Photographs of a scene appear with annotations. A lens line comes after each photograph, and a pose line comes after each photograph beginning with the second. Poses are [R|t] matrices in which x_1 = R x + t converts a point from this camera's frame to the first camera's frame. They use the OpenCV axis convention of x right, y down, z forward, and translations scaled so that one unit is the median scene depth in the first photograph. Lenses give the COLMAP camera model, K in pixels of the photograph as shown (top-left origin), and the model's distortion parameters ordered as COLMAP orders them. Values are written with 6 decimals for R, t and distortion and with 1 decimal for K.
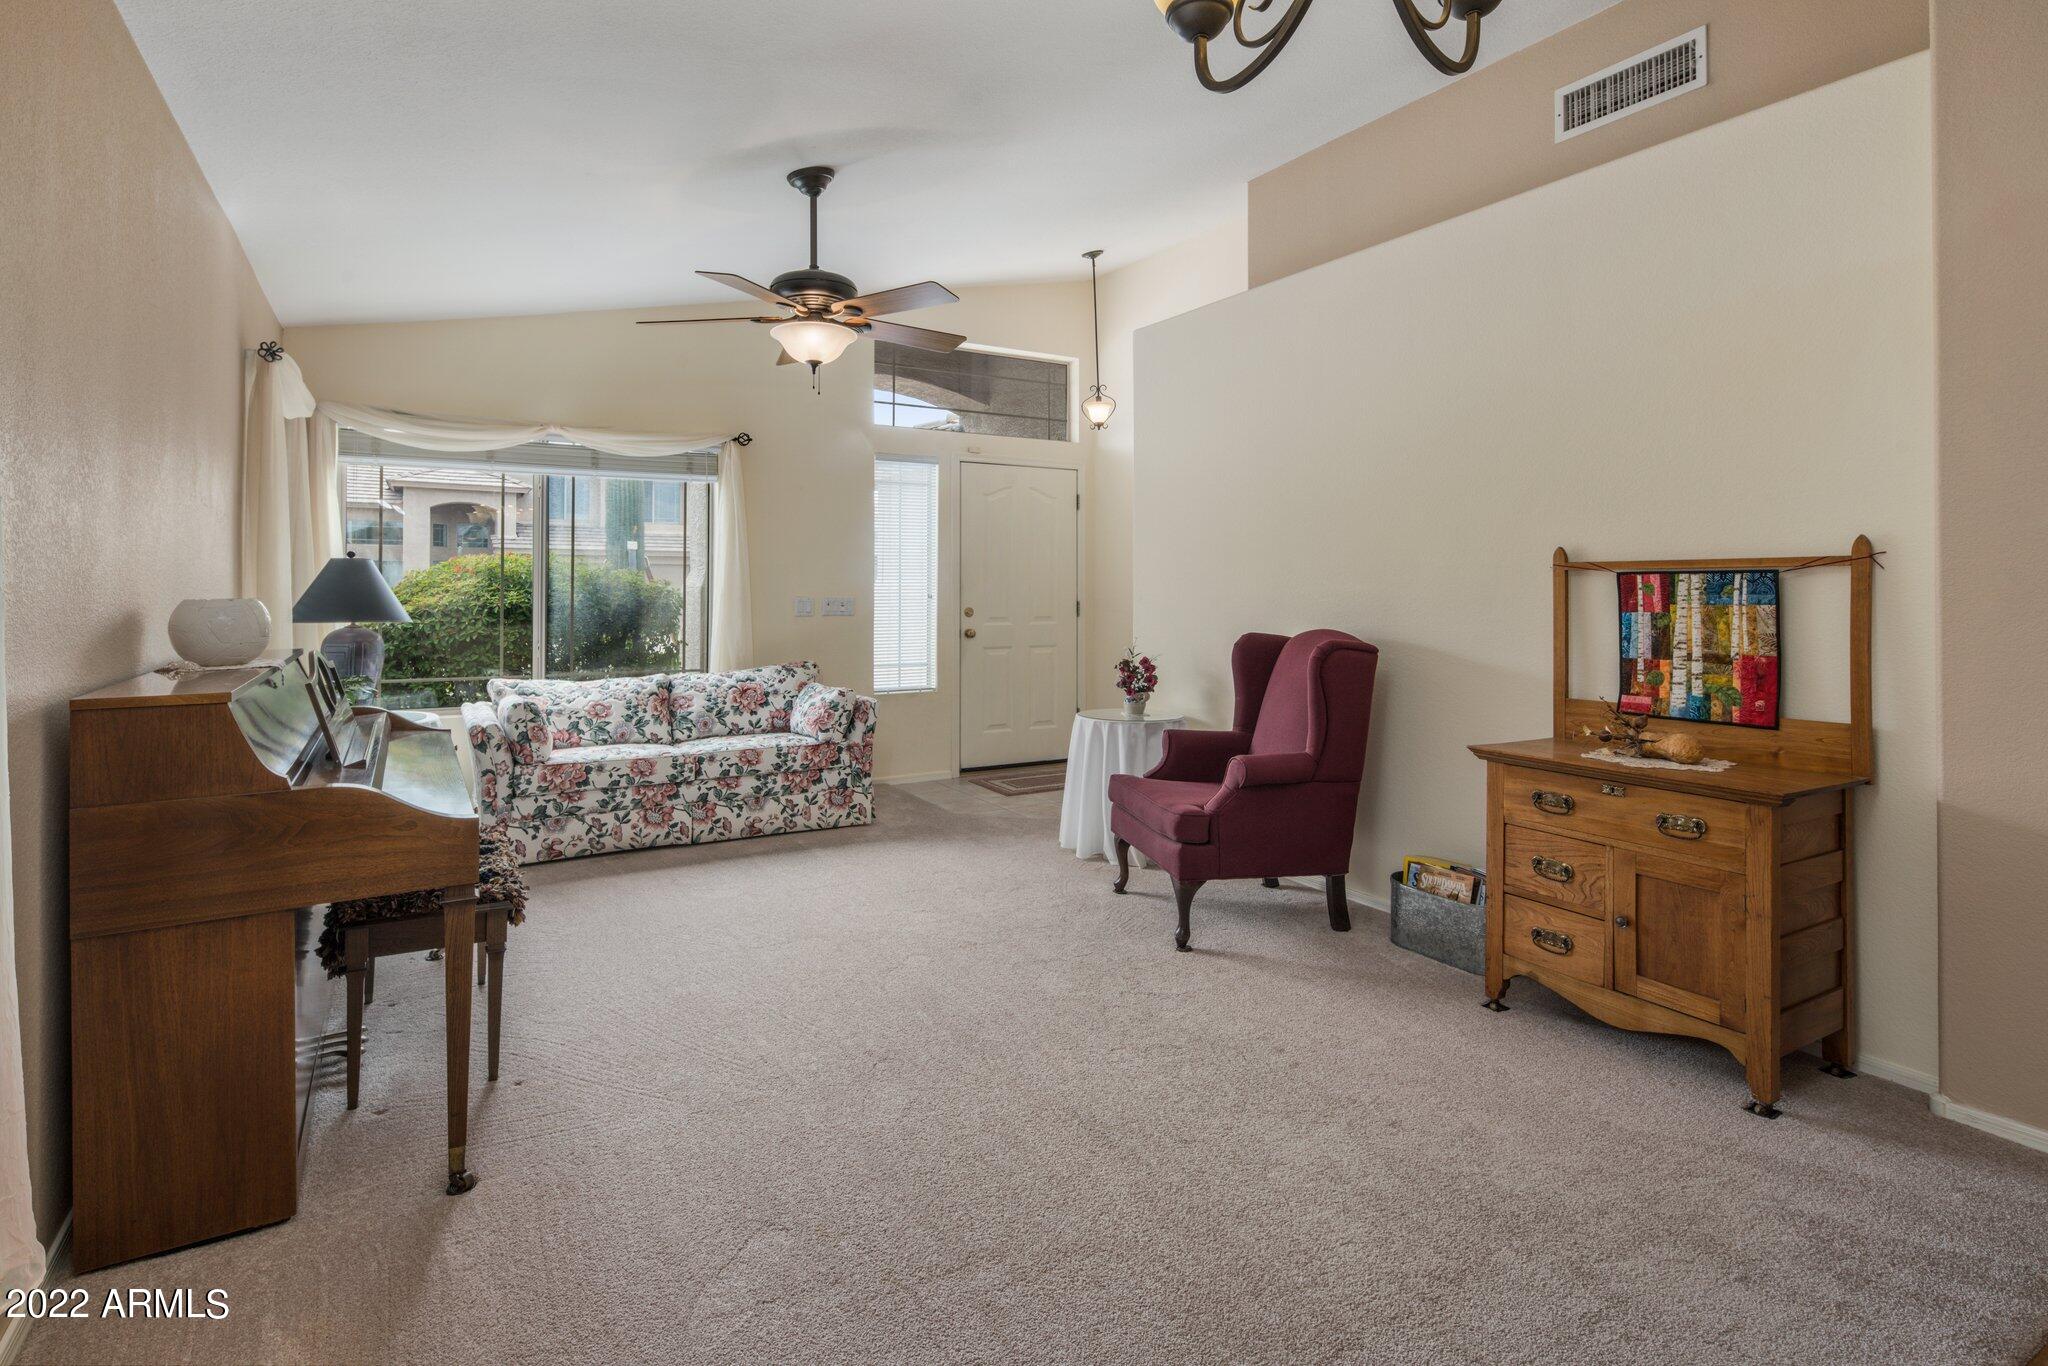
lens RADIAL K [[982.9, 0, 992.1], [0, 982.9, 580.9], [0, 0, 1]] dist [0.001060, -0.000393]
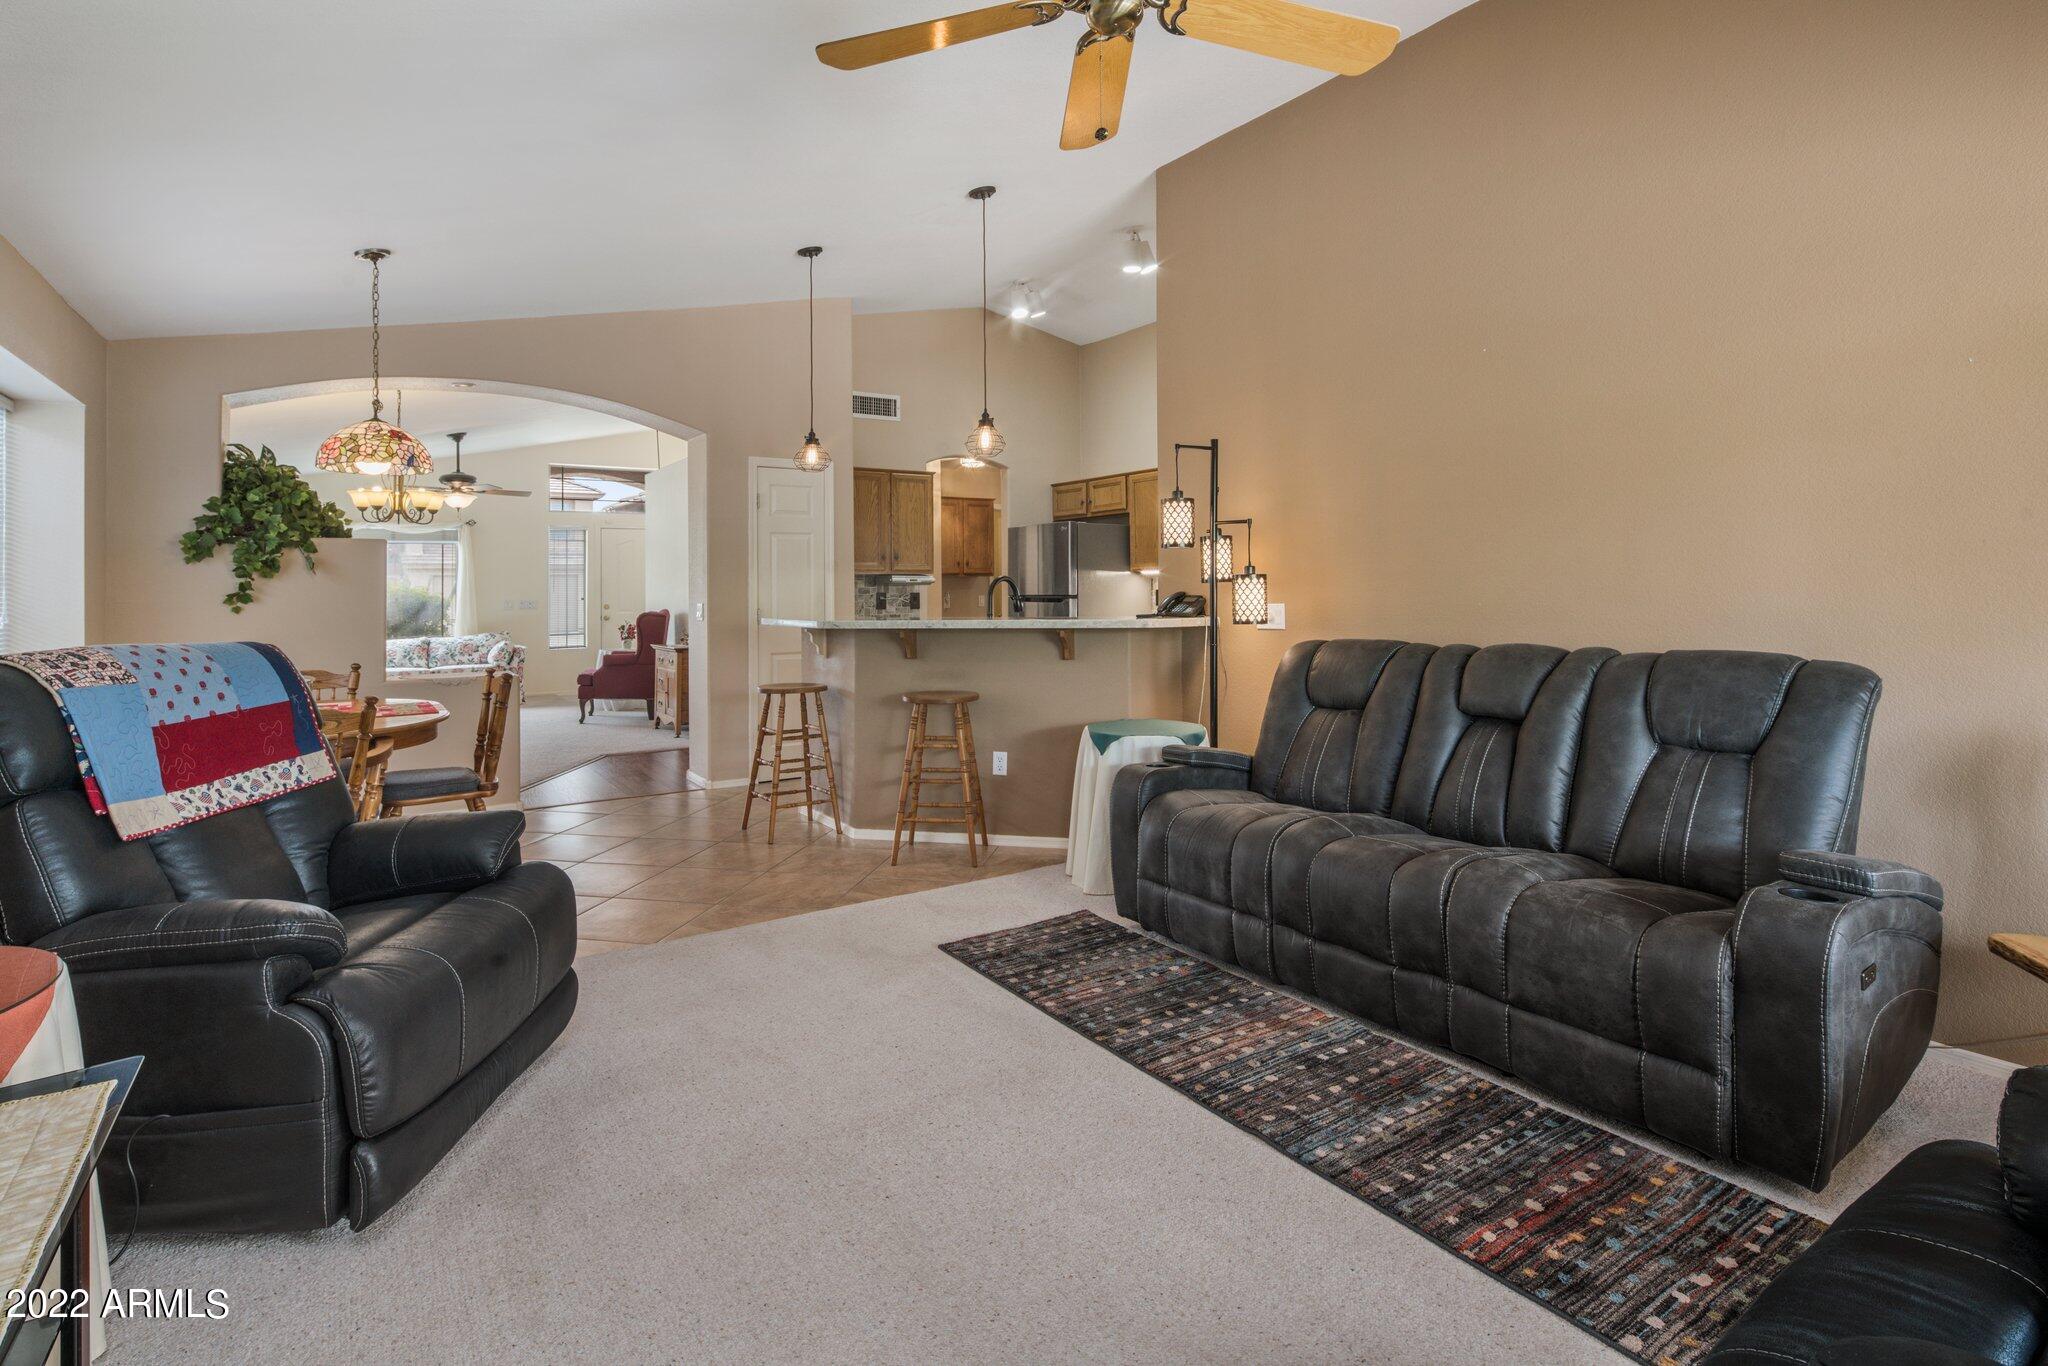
lens RADIAL K [[982.9, 0, 992.1], [0, 982.9, 580.9], [0, 0, 1]] dist [0.001060, -0.000393]
pose [[0.998575, -0.011920, 0.052015, 0.845274], [0.012036, 0.999926, -0.001912, -0.008570], [-0.051989, 0.002535, 0.998644, -1.285899]]
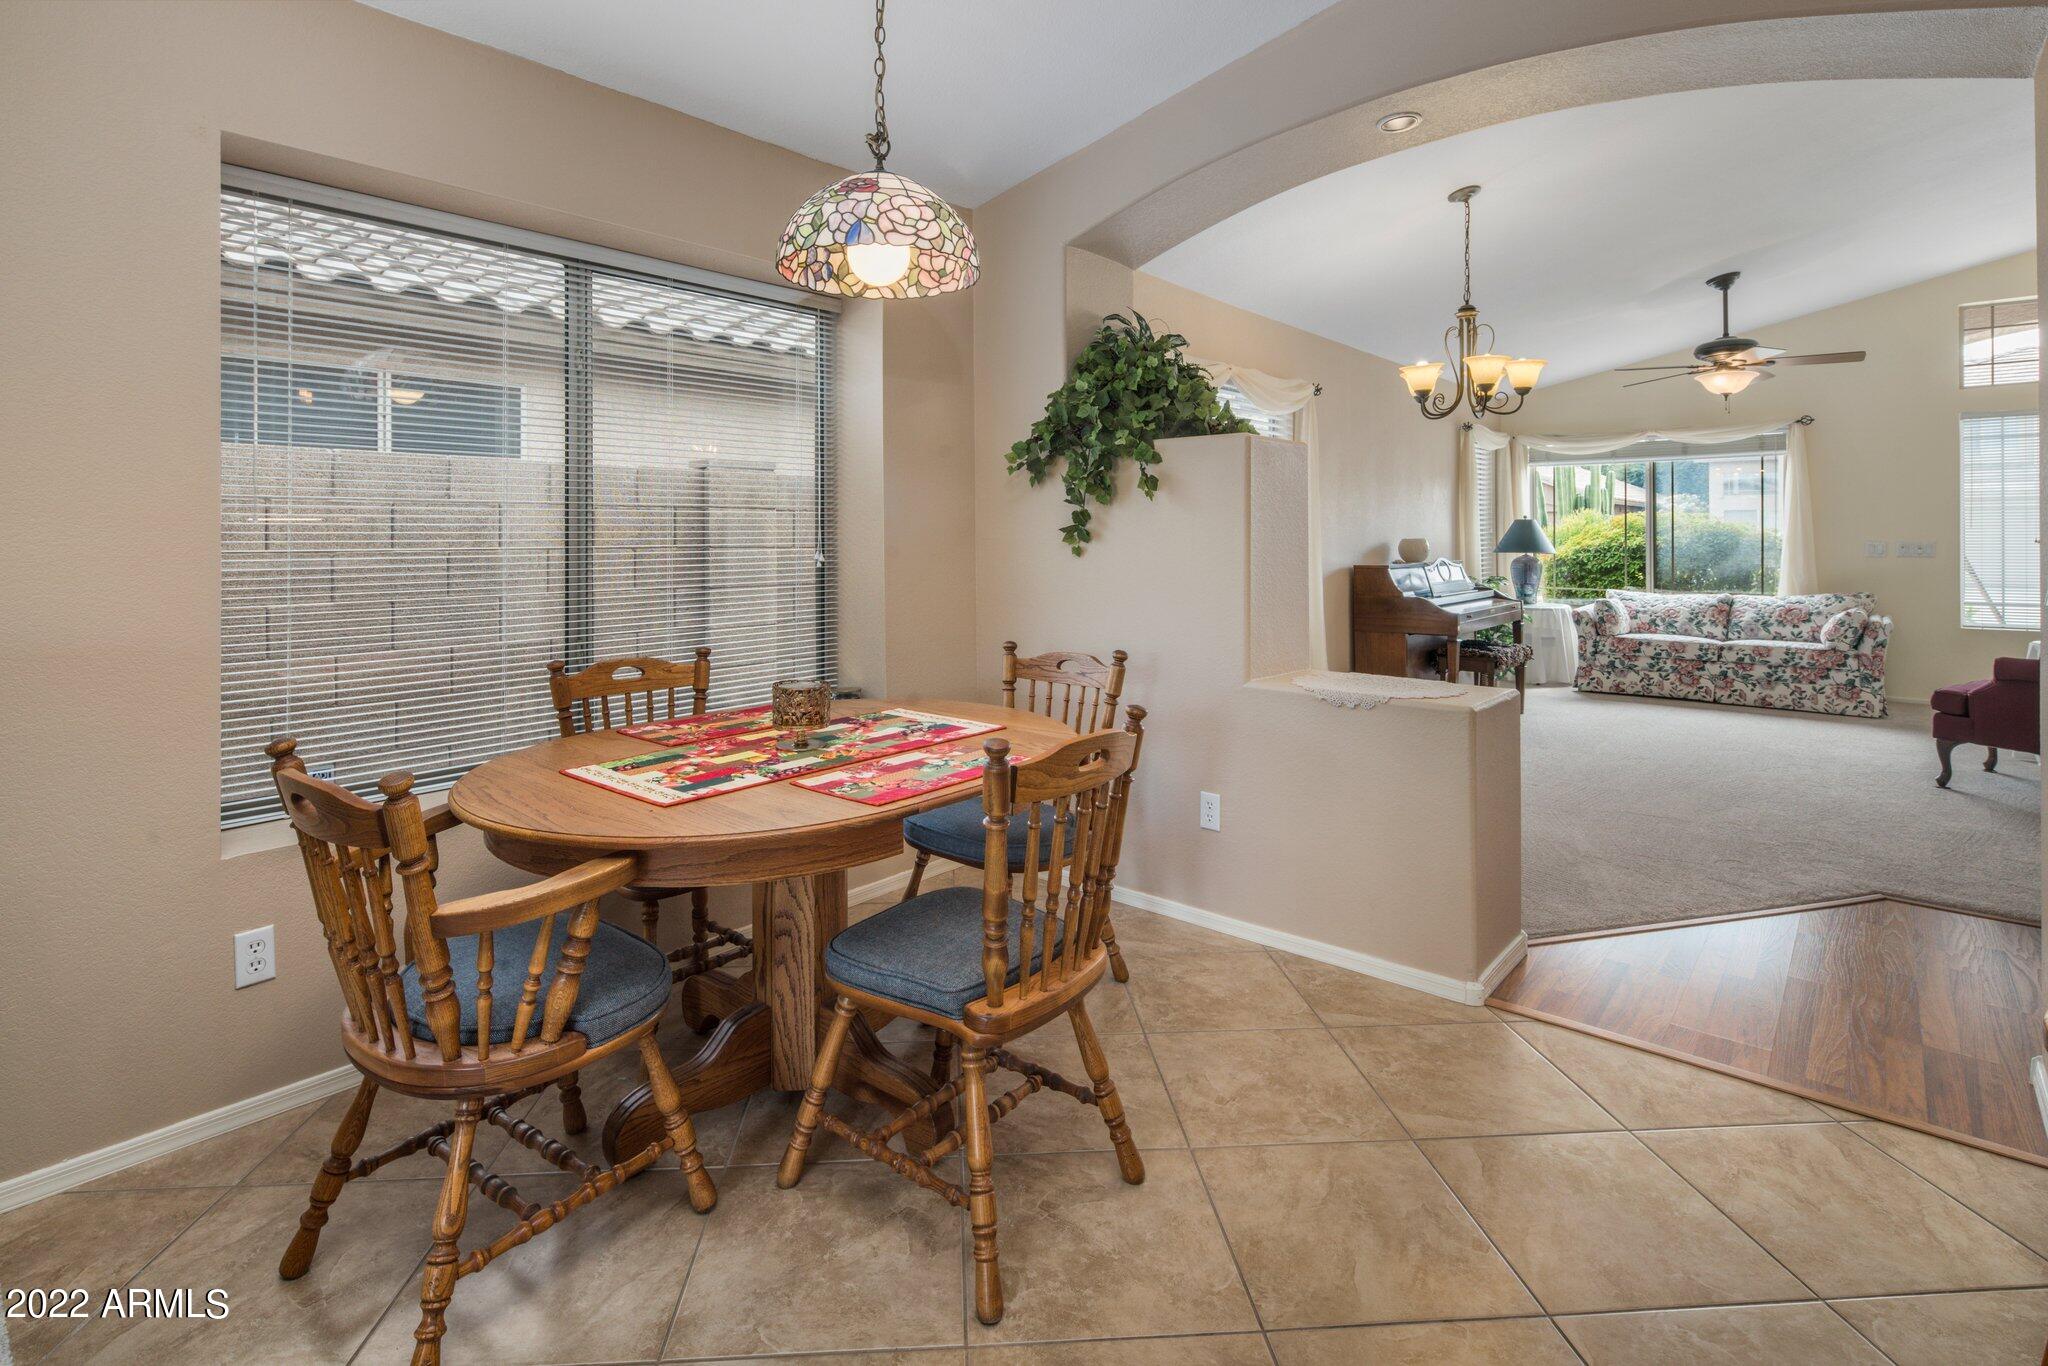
lens RADIAL K [[985.0, 0, 1013.8], [0, 985.0, 527.3], [0, 0, 1]] dist [0.001243, -0.008826]
pose [[0.311548, -0.012543, -0.950148, 0.775657], [0.010671, 0.999896, -0.009701, -0.000430], [0.950171, -0.007117, 0.311649, -0.484875]]
